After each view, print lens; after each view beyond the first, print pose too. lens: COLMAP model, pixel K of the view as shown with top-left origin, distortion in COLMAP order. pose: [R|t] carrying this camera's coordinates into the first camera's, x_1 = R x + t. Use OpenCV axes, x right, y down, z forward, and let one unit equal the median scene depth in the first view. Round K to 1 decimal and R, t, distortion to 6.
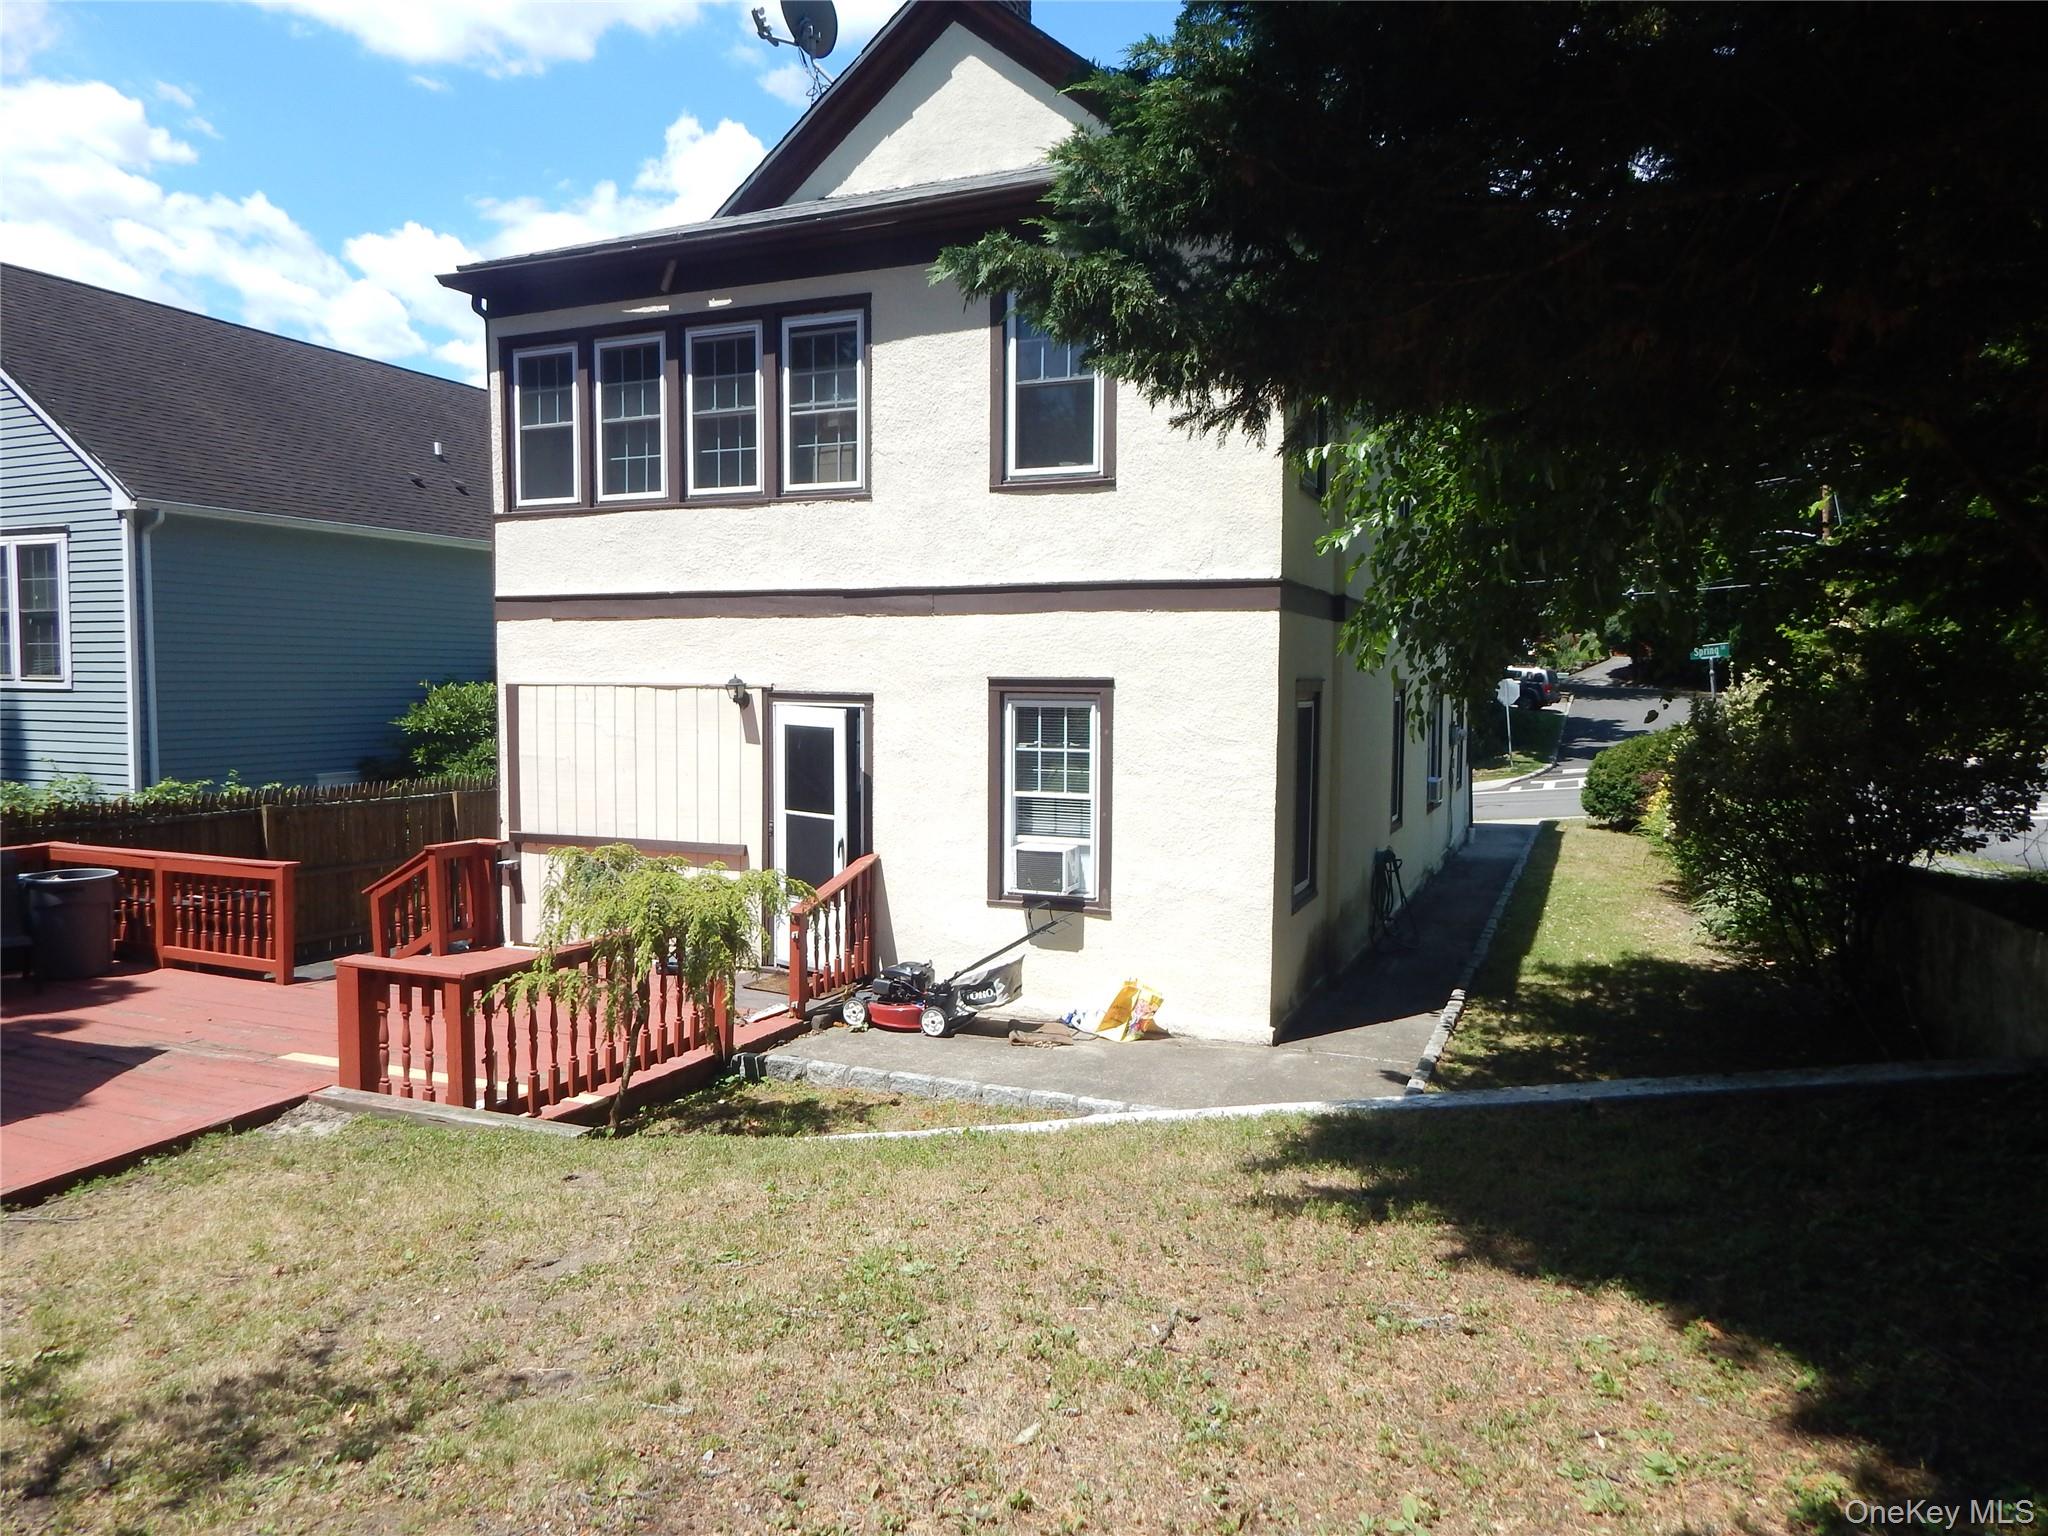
lens RADIAL K [[1341.4, 0, 1024.3], [0, 1341.4, 768.6], [0, 0, 1]] dist [-0.000378, -0.003248]
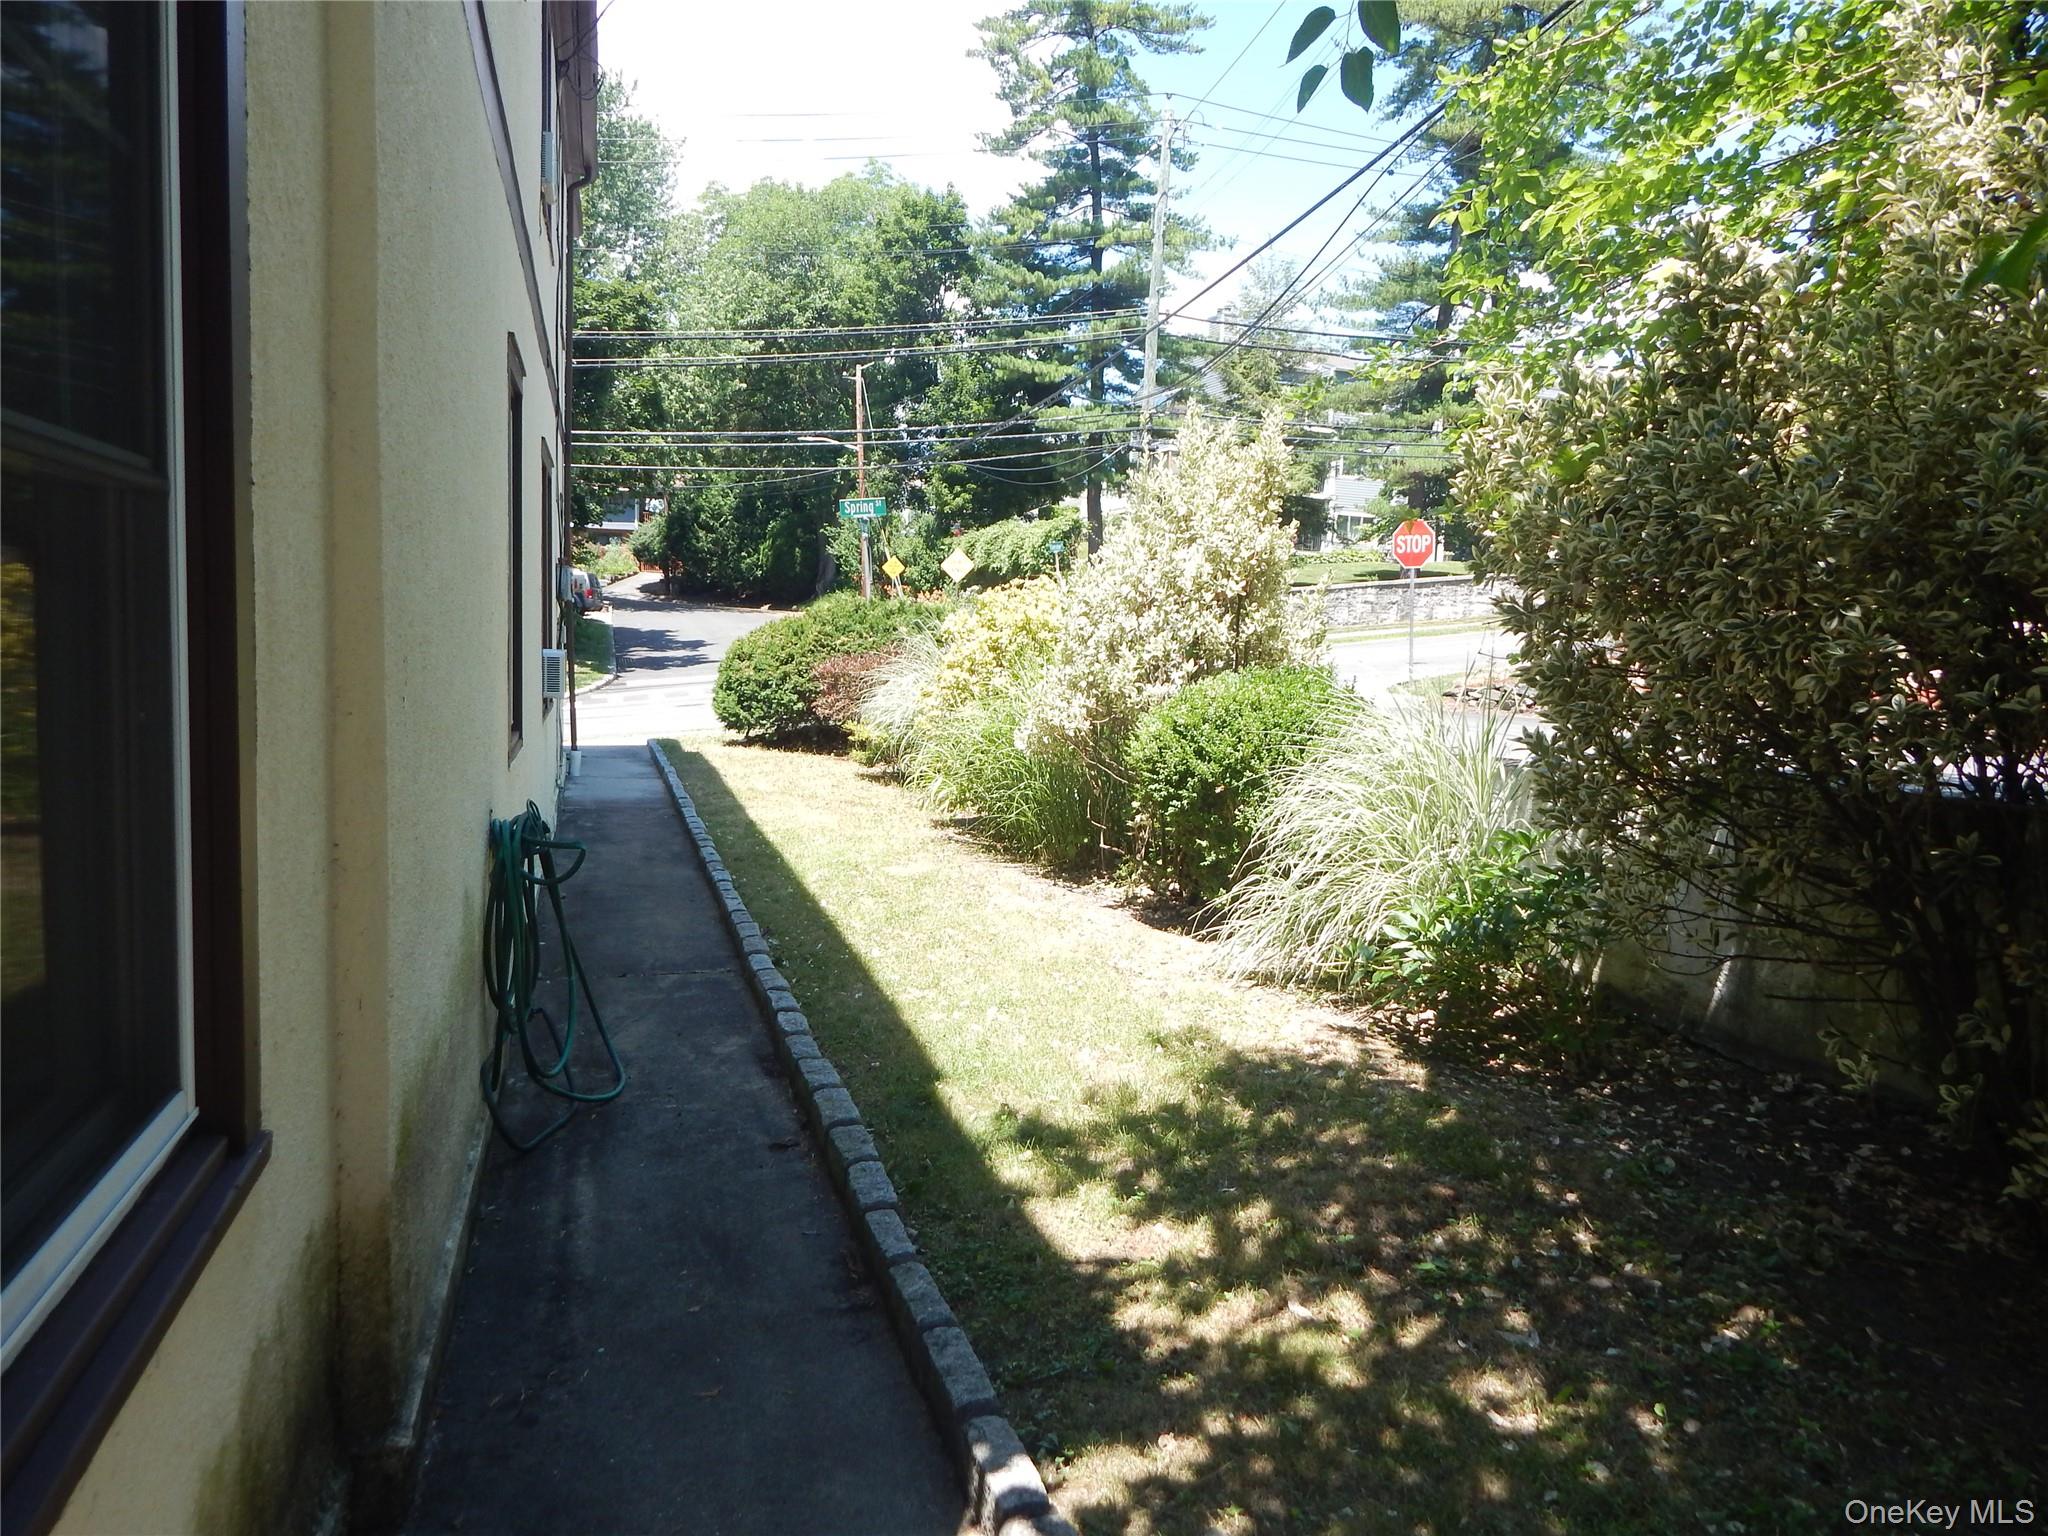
lens RADIAL K [[1341.4, 0, 1024.9], [0, 1341.4, 764.1], [0, 0, 1]] dist [-0.000378, -0.003248]
pose [[0.760580, -0.043637, 0.647776, 0.042874], [0.010695, 0.998445, 0.054702, 0.009118], [-0.649156, -0.034677, 0.759864, 0.190464]]
